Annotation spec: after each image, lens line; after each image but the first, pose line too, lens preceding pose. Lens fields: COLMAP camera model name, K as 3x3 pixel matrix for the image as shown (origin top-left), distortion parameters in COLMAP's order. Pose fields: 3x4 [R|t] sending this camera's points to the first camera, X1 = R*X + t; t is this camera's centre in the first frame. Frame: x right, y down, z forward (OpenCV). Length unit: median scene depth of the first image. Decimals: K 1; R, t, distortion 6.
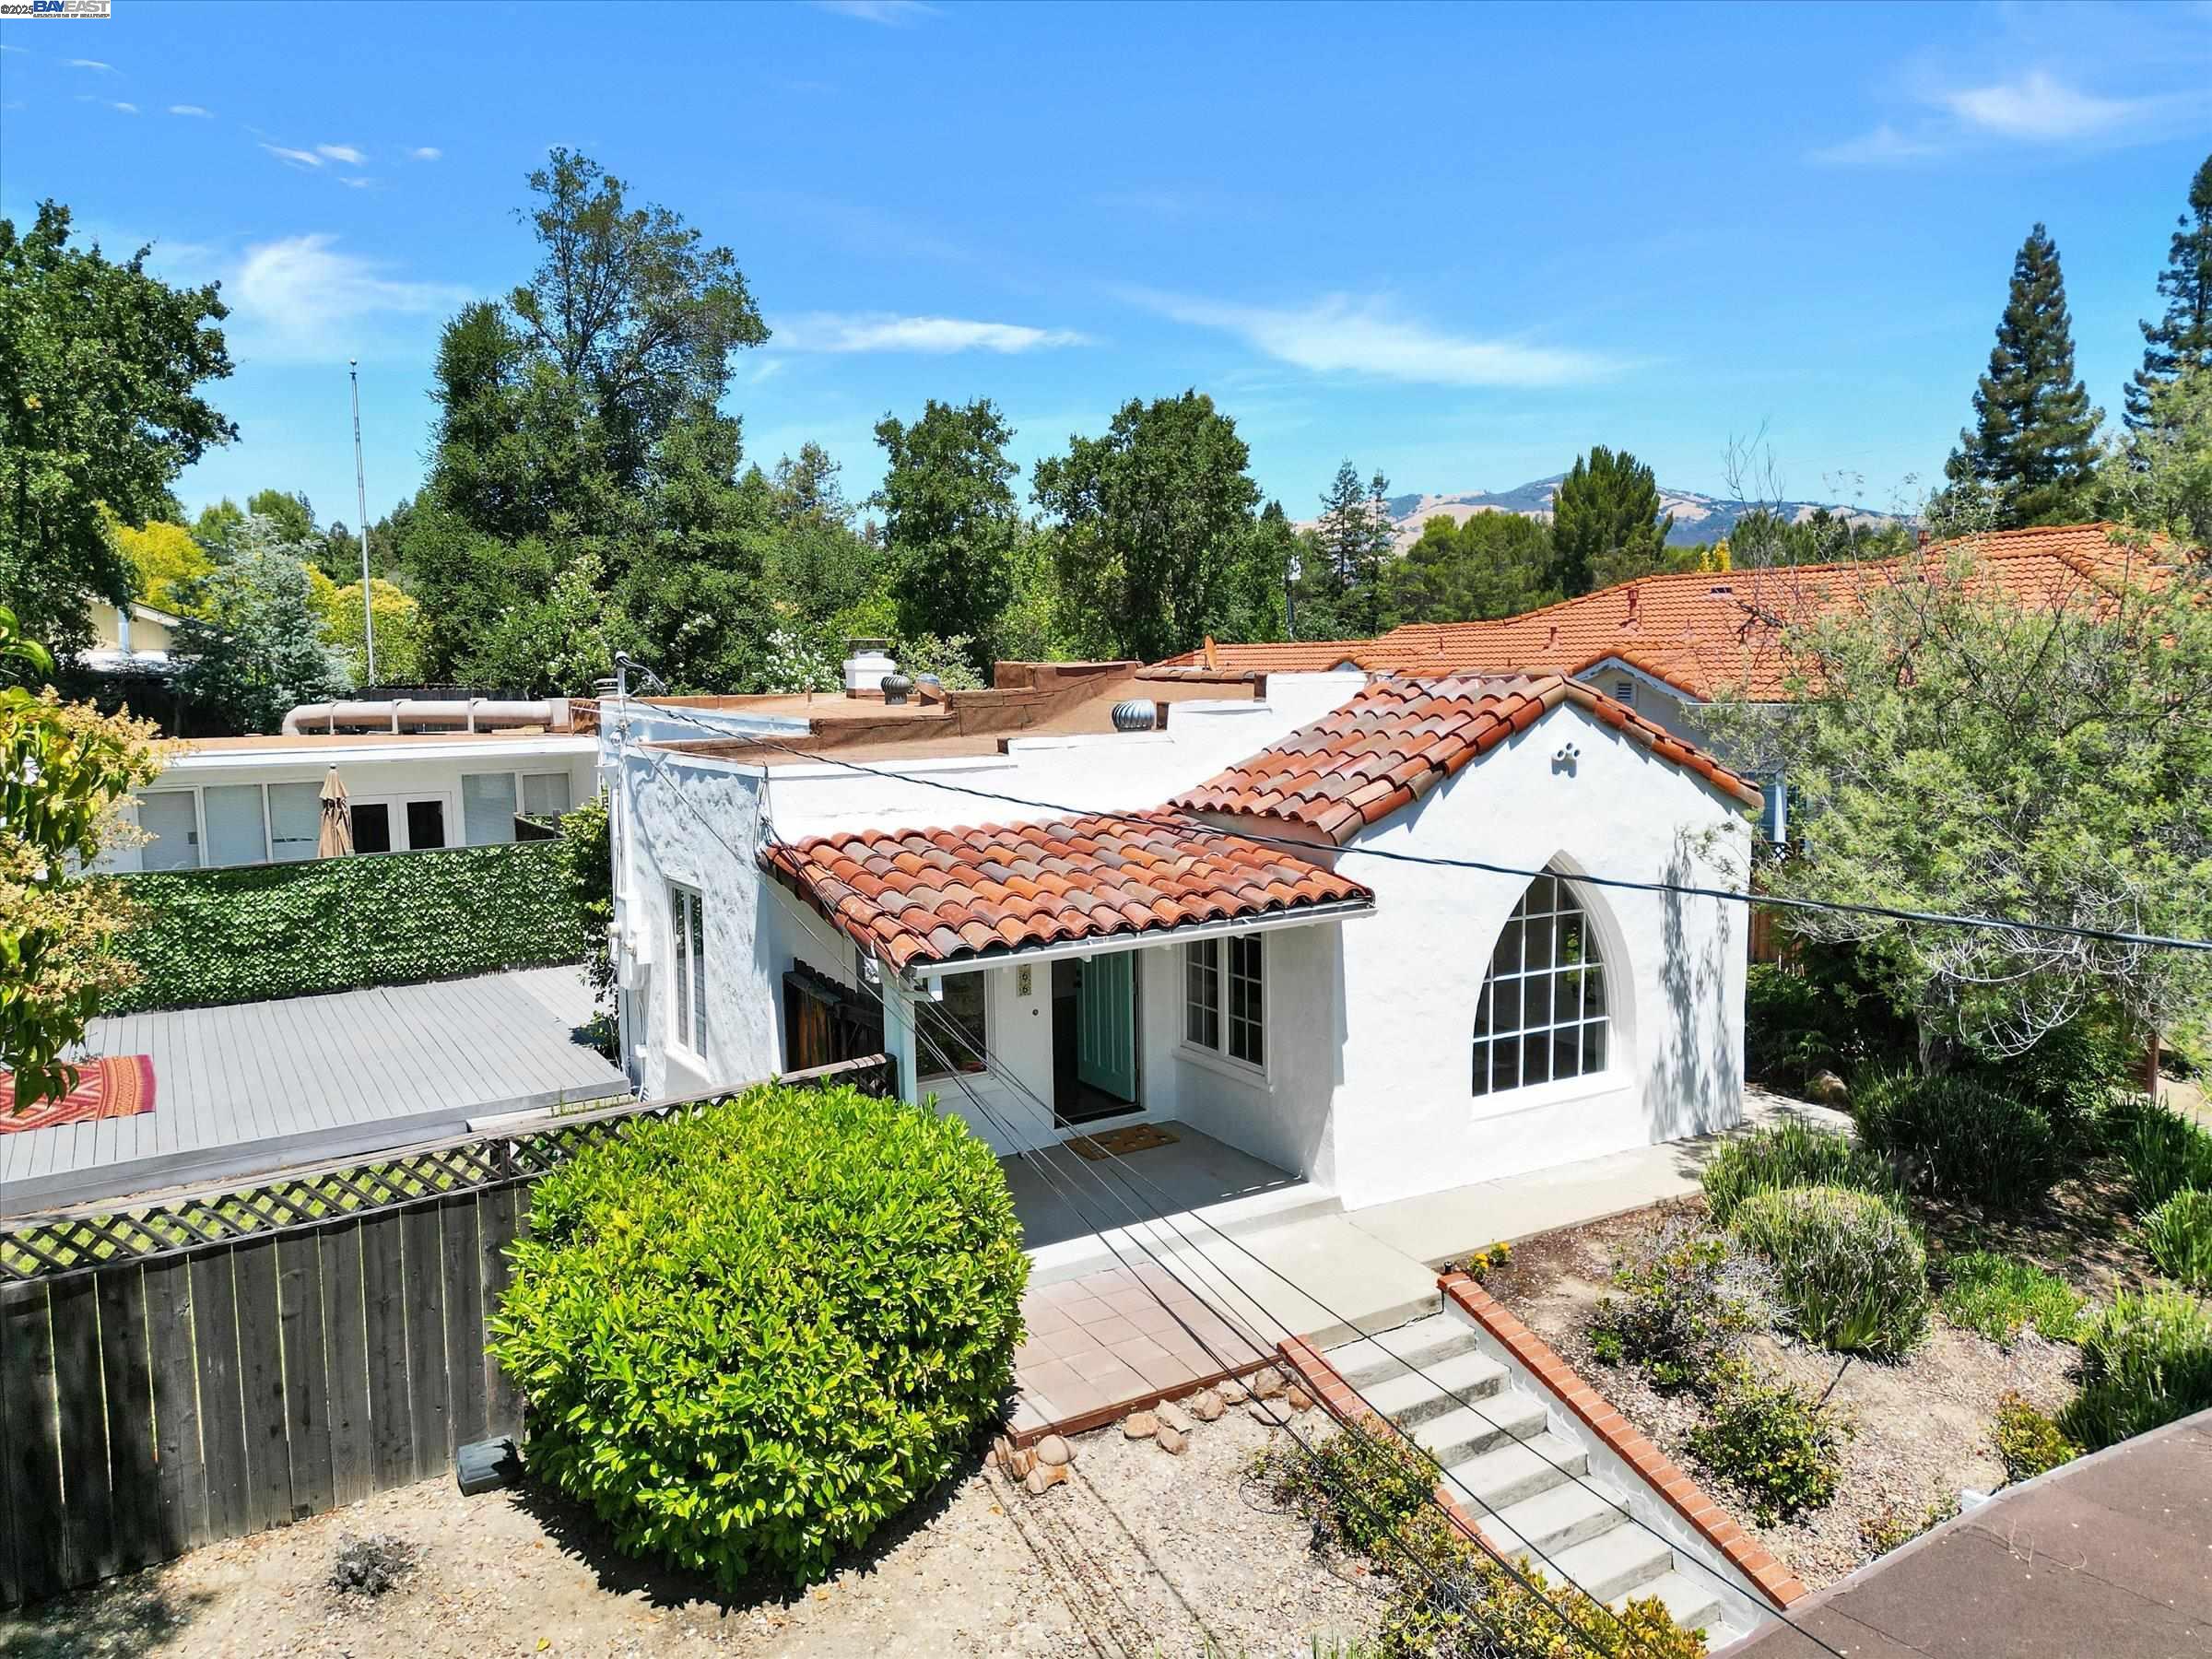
lens RADIAL K [[1524.3, 0, 1116.0], [0, 1524.3, 827.2], [0, 0, 1]] dist [-0.007627, -0.002985]
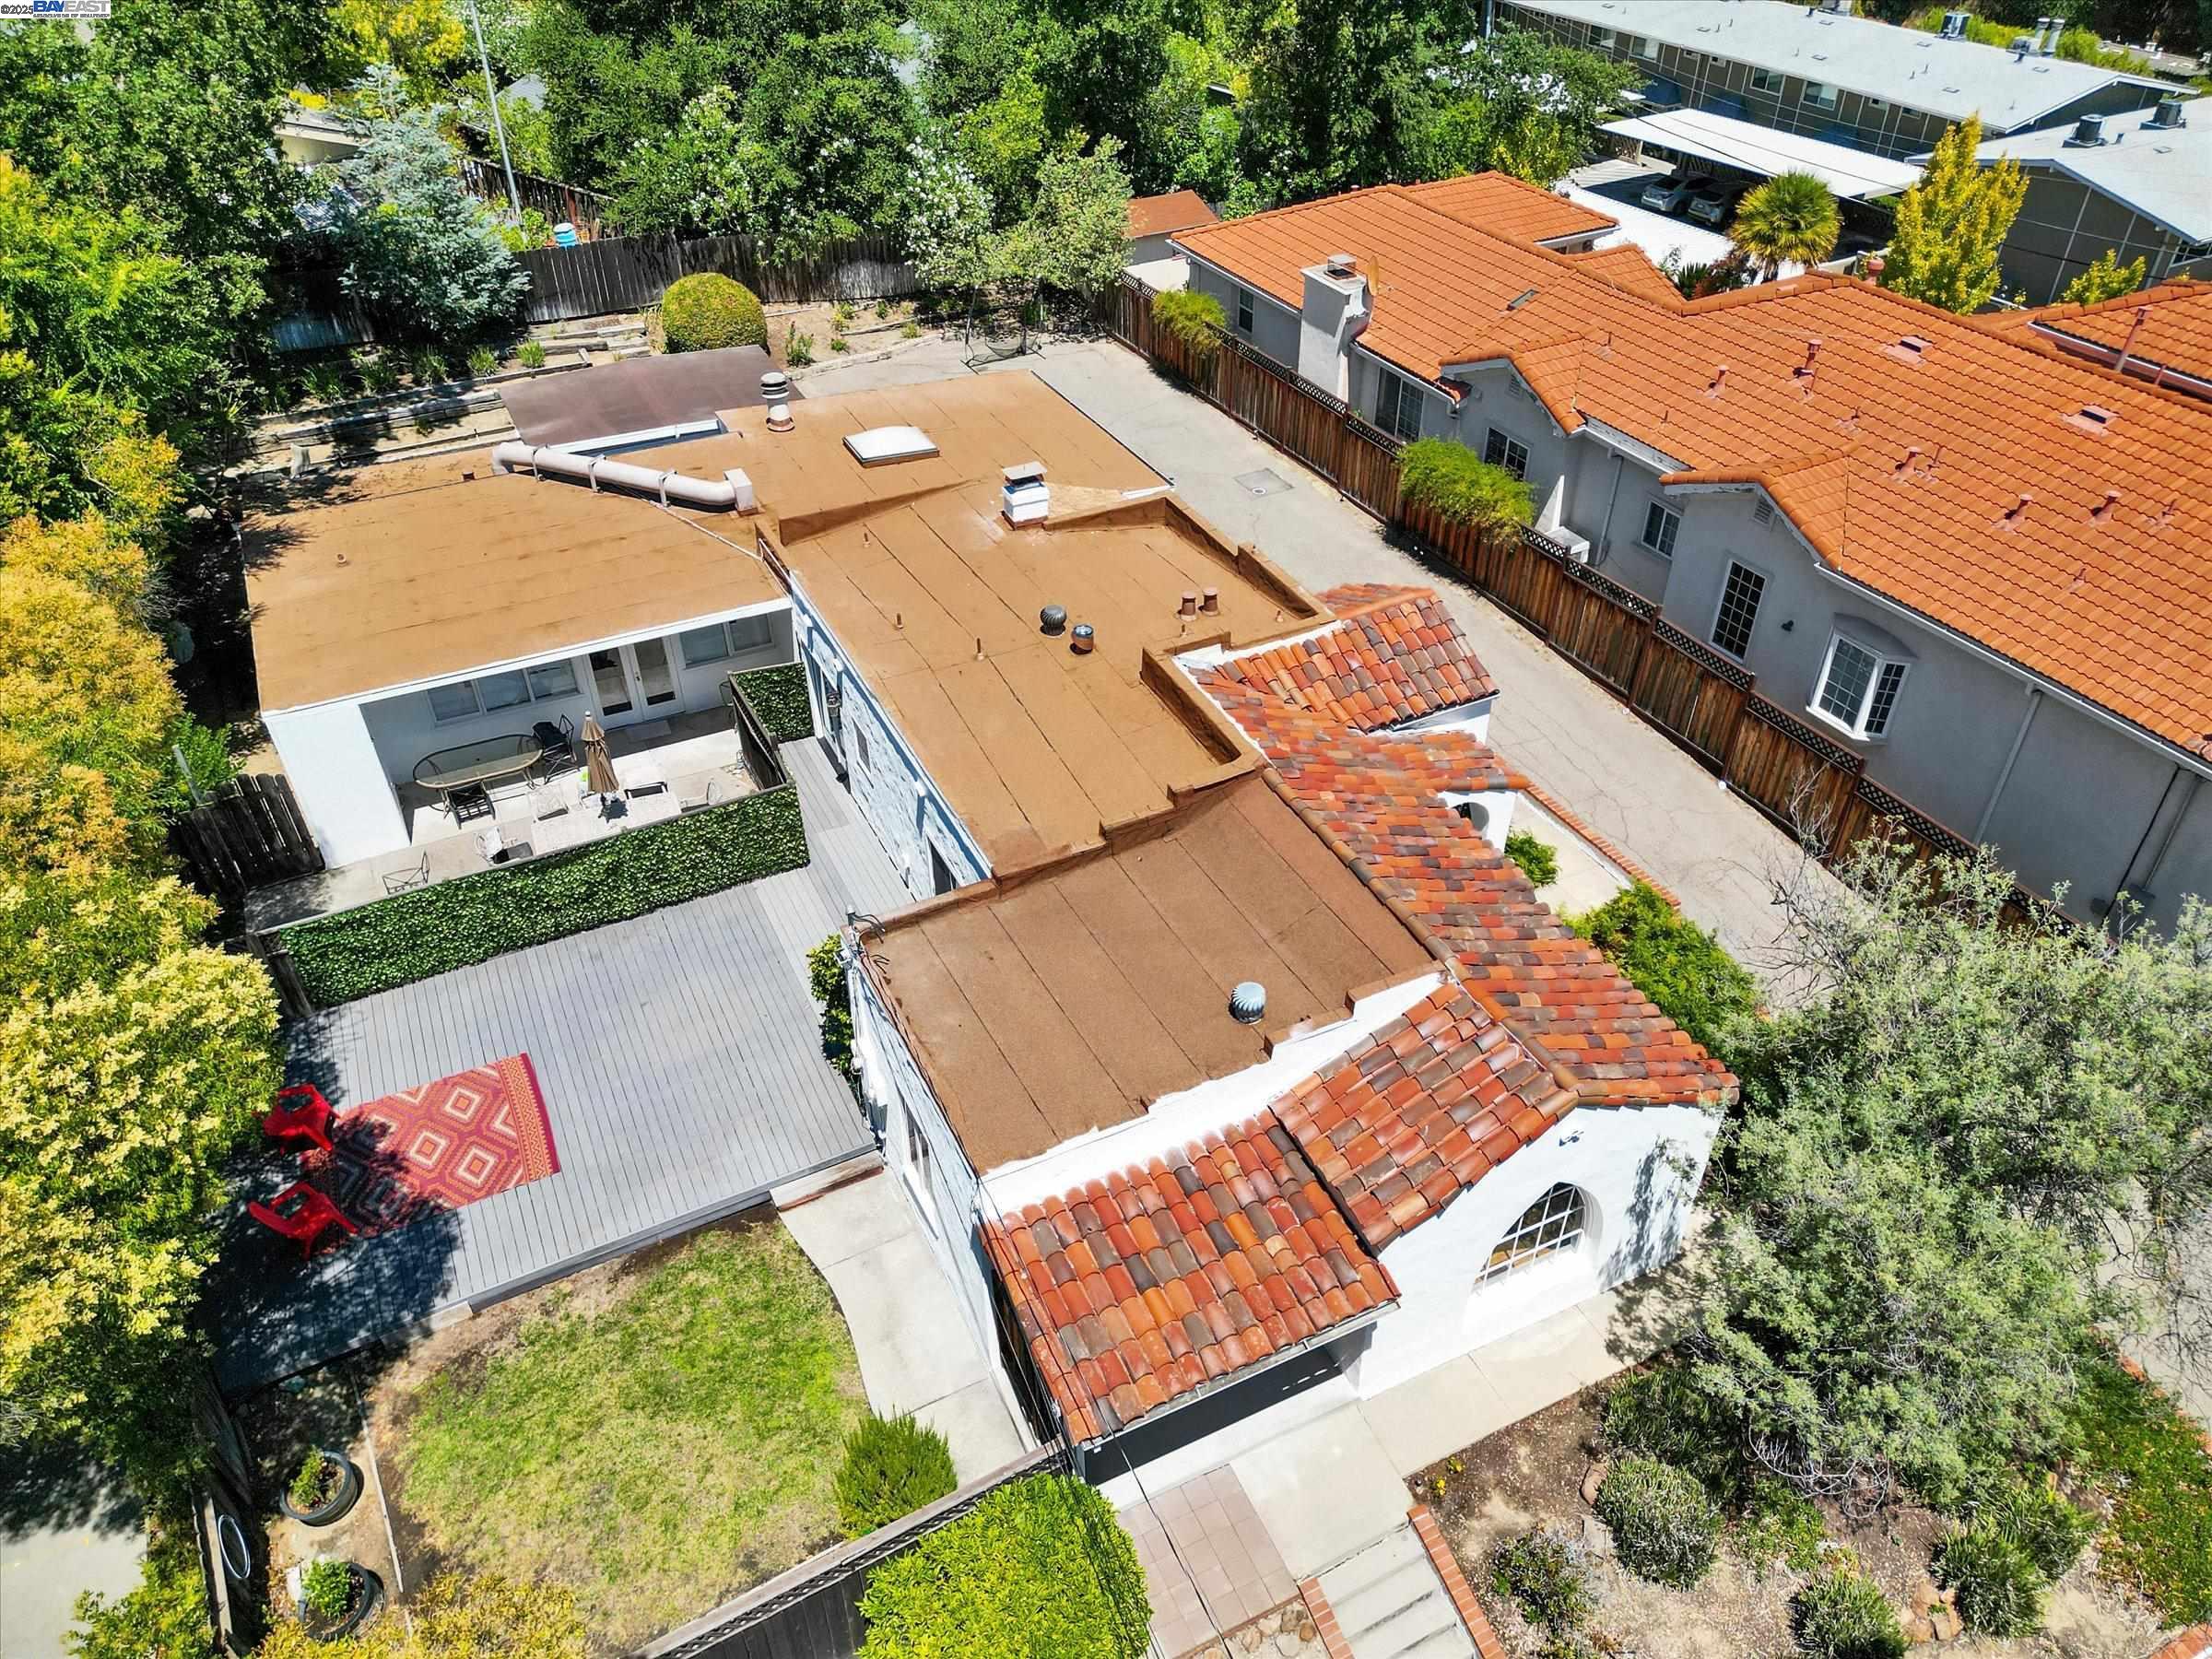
lens RADIAL K [[1524.3, 0, 1098.7], [0, 1524.3, 831.4], [0, 0, 1]] dist [-0.007627, -0.002985]
pose [[0.994480, 0.061412, -0.085081, -0.010708], [-0.009816, 0.861733, 0.507267, -0.581113], [0.104469, -0.503632, 0.857579, -0.027691]]
